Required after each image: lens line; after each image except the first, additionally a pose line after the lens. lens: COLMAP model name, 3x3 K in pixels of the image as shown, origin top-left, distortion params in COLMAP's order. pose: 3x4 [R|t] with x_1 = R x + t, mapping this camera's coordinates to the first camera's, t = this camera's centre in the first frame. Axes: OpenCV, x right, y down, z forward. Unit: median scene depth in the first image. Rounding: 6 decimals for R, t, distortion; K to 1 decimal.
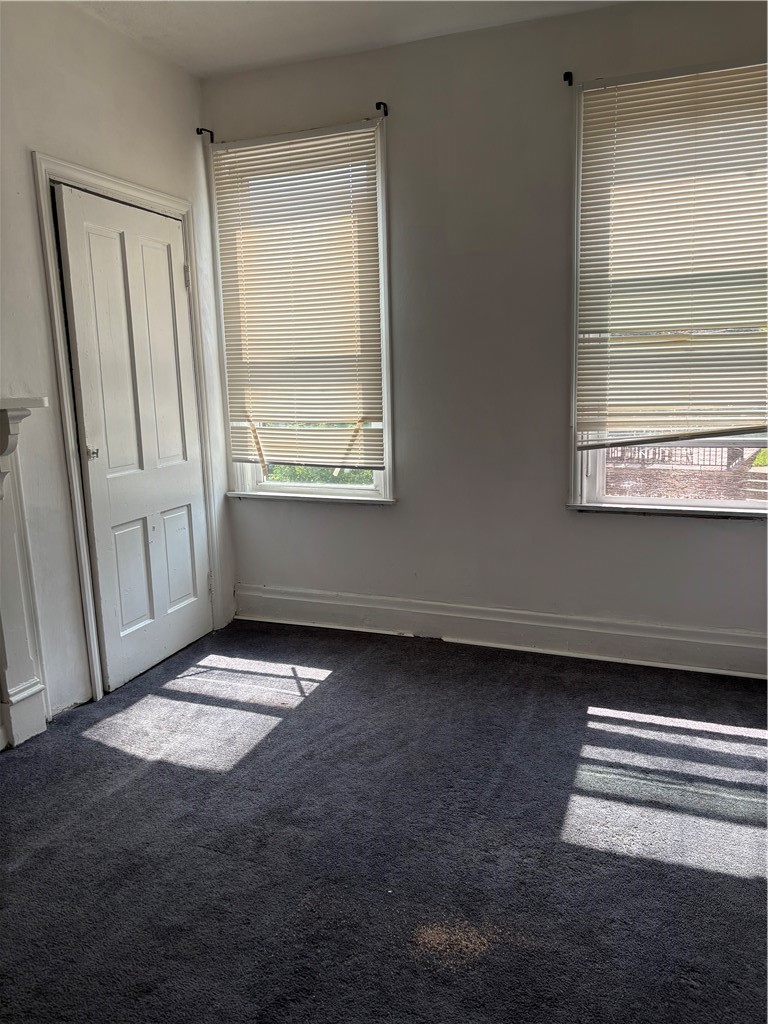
lens RADIAL K [[781.0, 0, 382.0], [0, 781.0, 508.7], [0, 0, 1]] dist [0.087998, -0.125154]
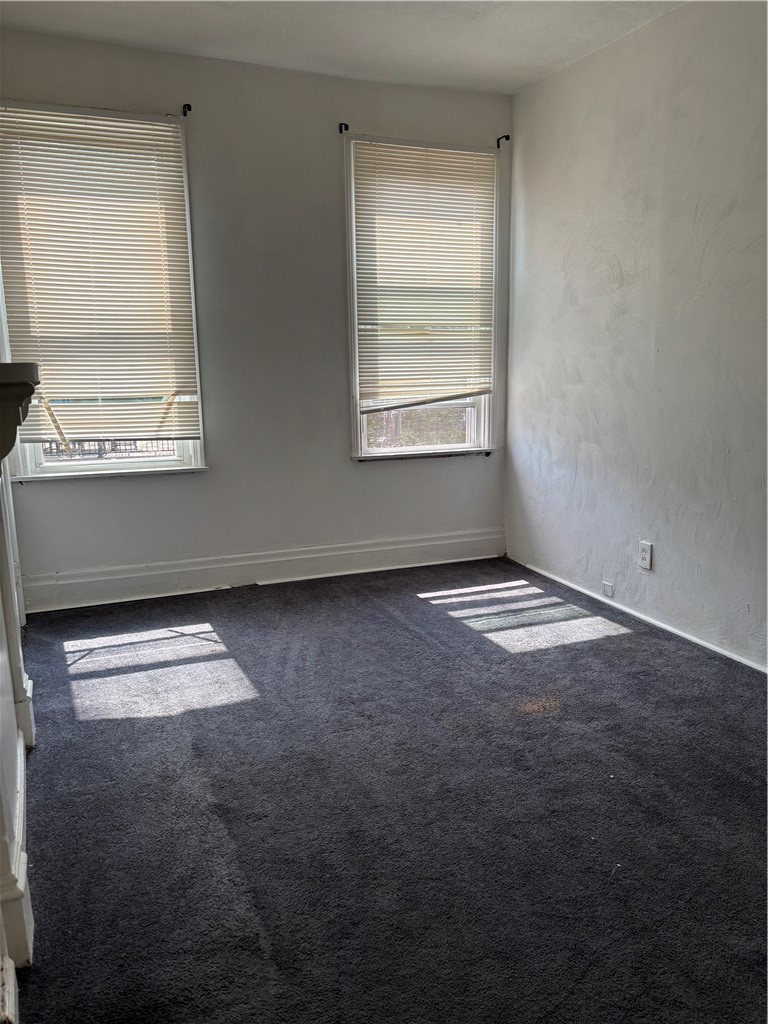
lens RADIAL K [[781.0, 0, 382.0], [0, 781.0, 508.7], [0, 0, 1]] dist [0.087998, -0.125154]
pose [[0.705008, -0.111961, 0.700306, -0.644862], [0.111119, 0.992703, 0.046842, 0.025230], [-0.700440, 0.044793, 0.712304, 0.047602]]
